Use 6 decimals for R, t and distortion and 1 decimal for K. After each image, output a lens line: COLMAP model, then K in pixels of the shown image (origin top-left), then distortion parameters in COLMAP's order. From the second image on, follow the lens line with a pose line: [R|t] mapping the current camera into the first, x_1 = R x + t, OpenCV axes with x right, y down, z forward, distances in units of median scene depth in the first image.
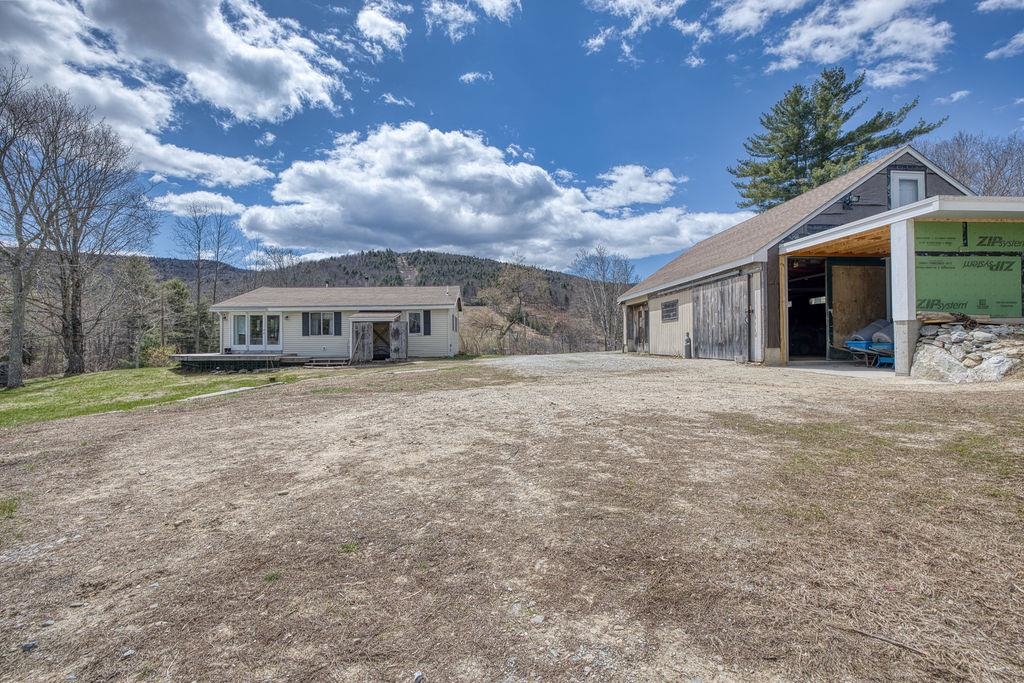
lens RADIAL K [[424.7, 0, 539.7], [0, 424.7, 339.6], [0, 0, 1]] dist [-0.040980, 0.017144]
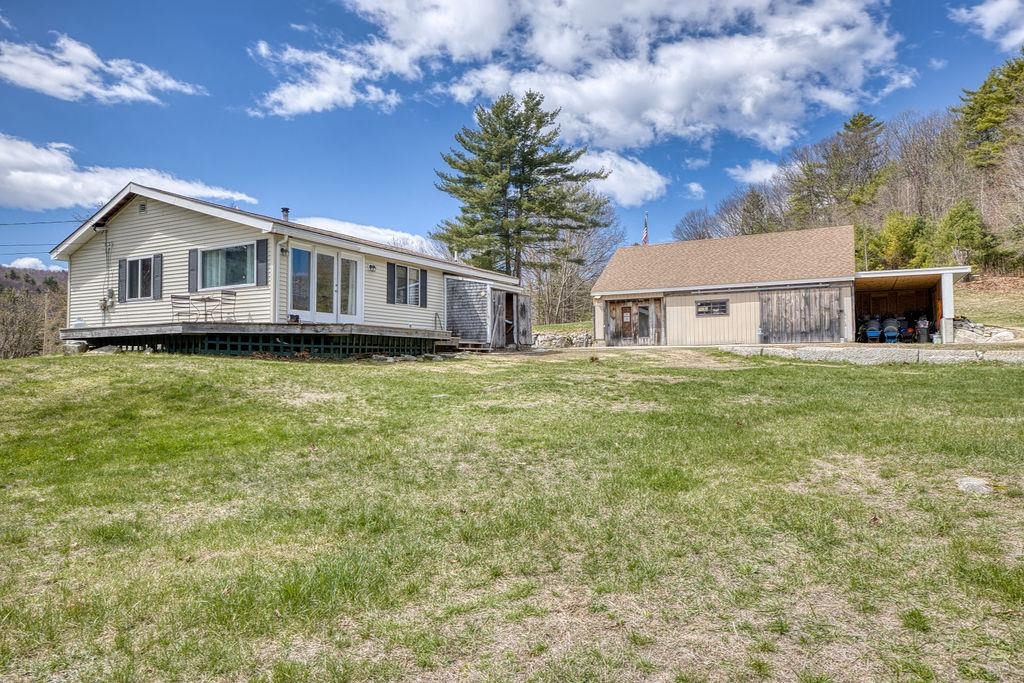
lens RADIAL K [[635.1, 0, 512.0], [0, 635.1, 341.5], [0, 0, 1]] dist [0.034094, 0.000840]
pose [[0.577423, 0.029957, 0.815895, -1.181468], [-0.009860, 0.999510, -0.029721, 0.068440], [-0.816385, 0.009117, 0.577436, 0.358190]]
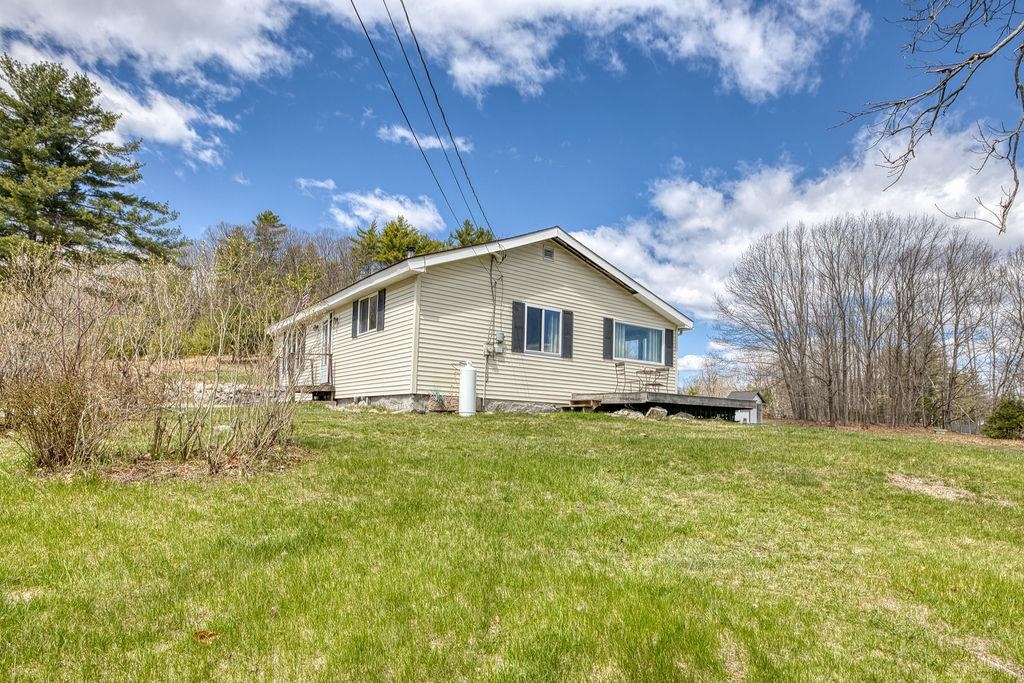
lens RADIAL K [[544.6, 0, 545.2], [0, 544.6, 368.1], [0, 0, 1]] dist [0.001686, 0.001013]
pose [[-0.538085, 0.079866, 0.839098, -1.309293], [-0.025857, 0.993468, -0.111140, 0.080198], [-0.842494, -0.081499, -0.532505, 1.551441]]
